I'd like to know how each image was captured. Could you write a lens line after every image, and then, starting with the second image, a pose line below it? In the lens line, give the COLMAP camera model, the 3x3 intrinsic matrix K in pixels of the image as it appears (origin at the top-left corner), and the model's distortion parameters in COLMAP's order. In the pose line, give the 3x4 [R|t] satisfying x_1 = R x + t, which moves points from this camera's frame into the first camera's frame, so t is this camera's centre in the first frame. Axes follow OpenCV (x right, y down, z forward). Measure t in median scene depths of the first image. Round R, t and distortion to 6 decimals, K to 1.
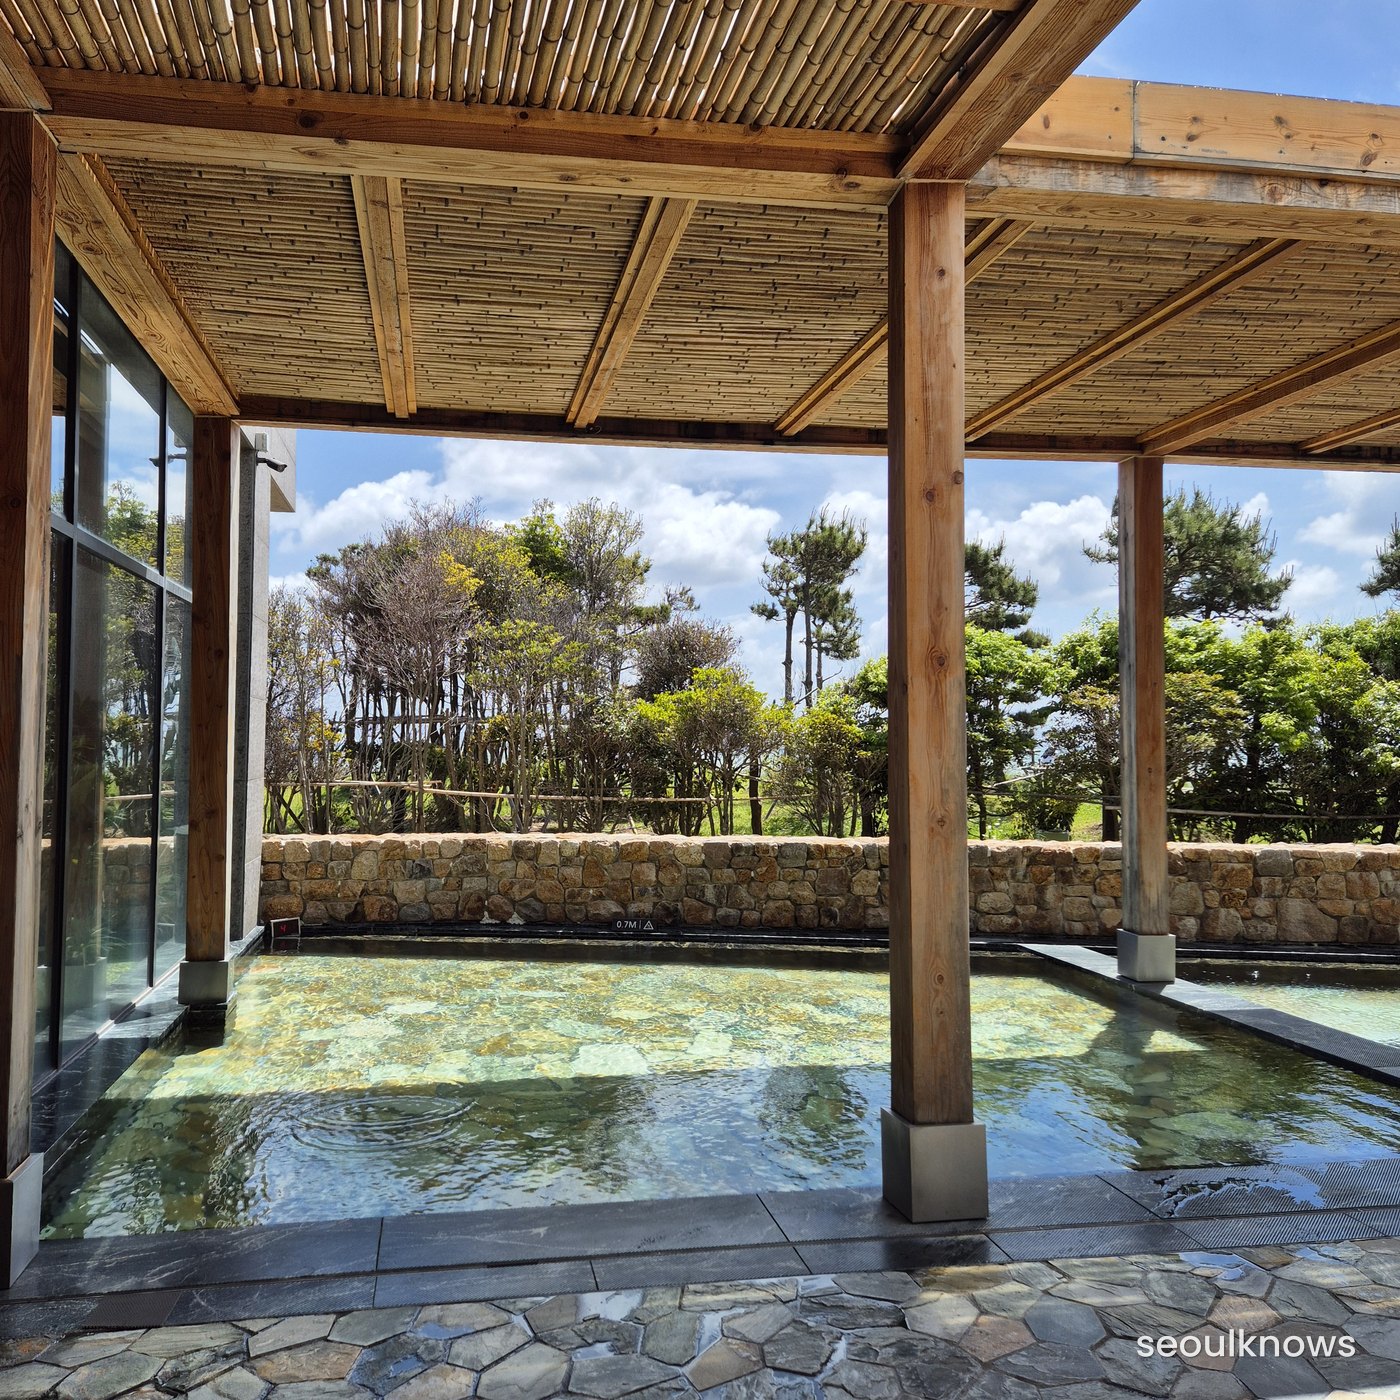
lens RADIAL K [[1268.8, 0, 702.6], [0, 1268.8, 695.4], [0, 0, 1]] dist [0.111912, -0.078726]
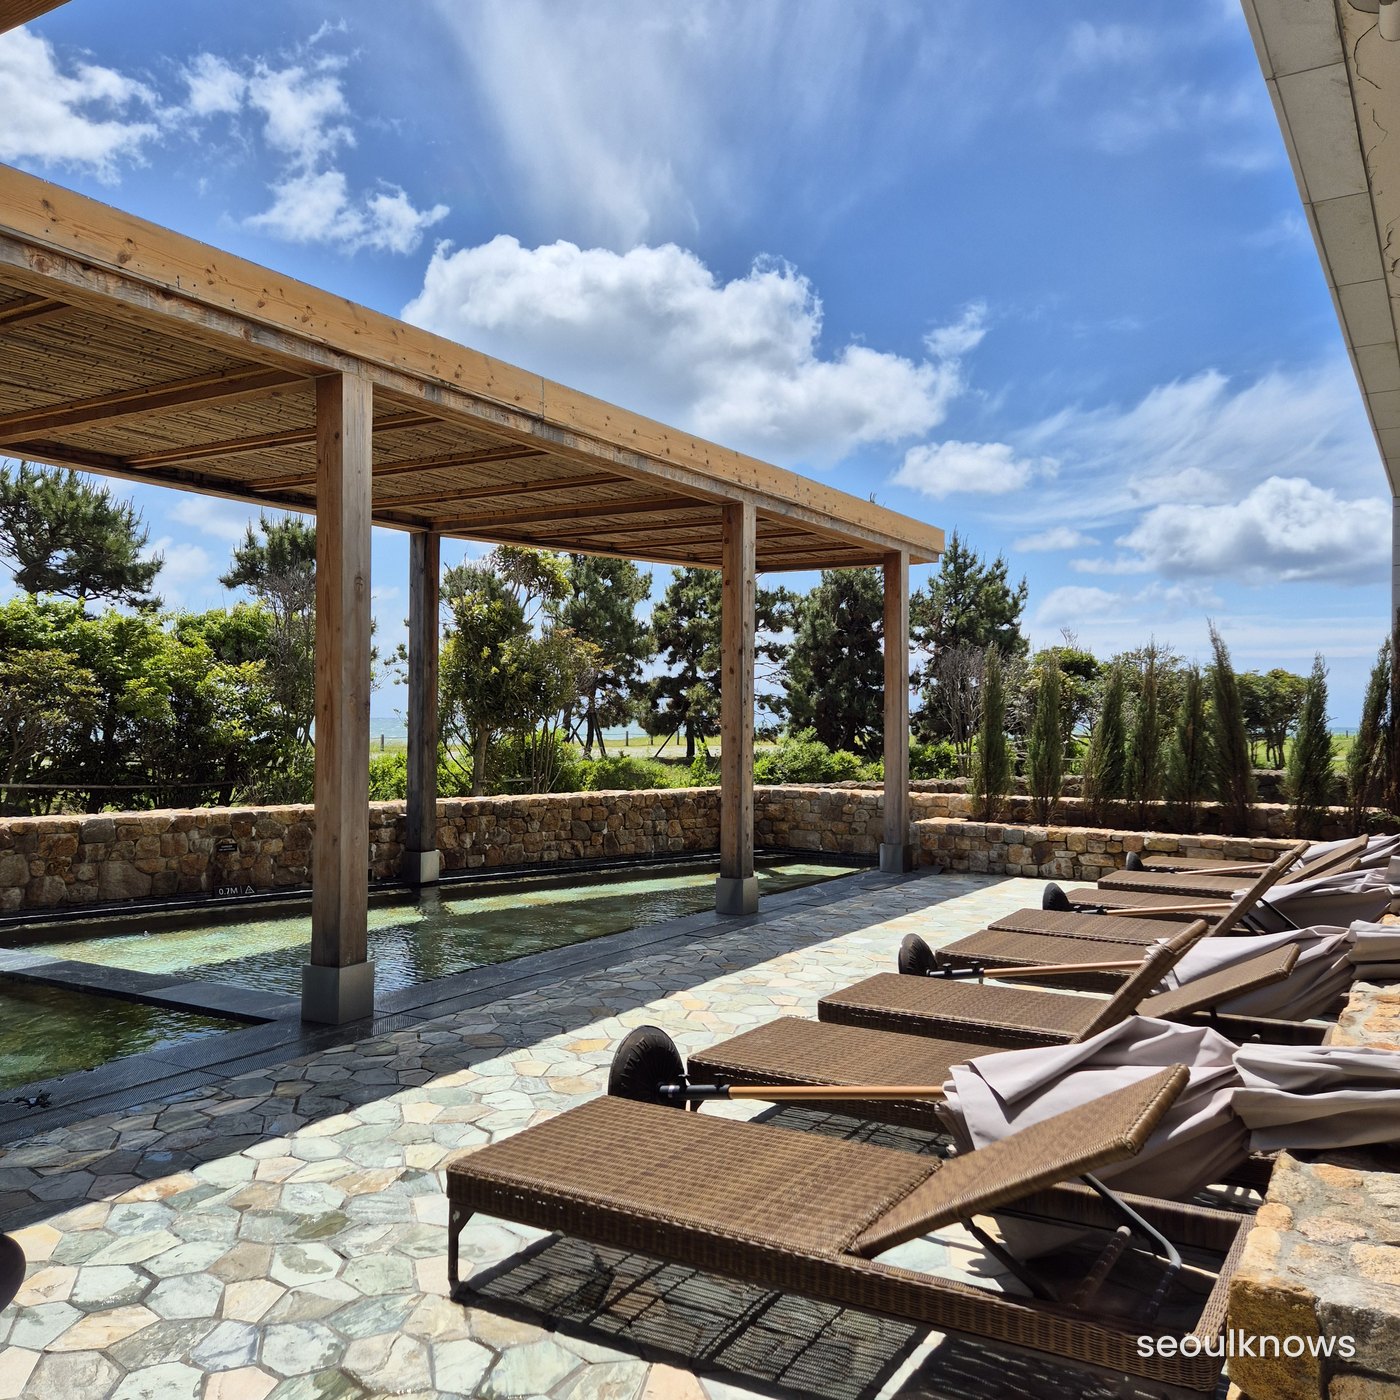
lens RADIAL K [[1268.8, 0, 702.6], [0, 1268.8, 695.4], [0, 0, 1]] dist [0.111912, -0.078726]
pose [[0.699439, 0.018673, 0.714448, 0.006991], [-0.035837, 0.999317, 0.008965, -0.010213], [-0.713793, -0.031874, 0.699631, -0.099477]]
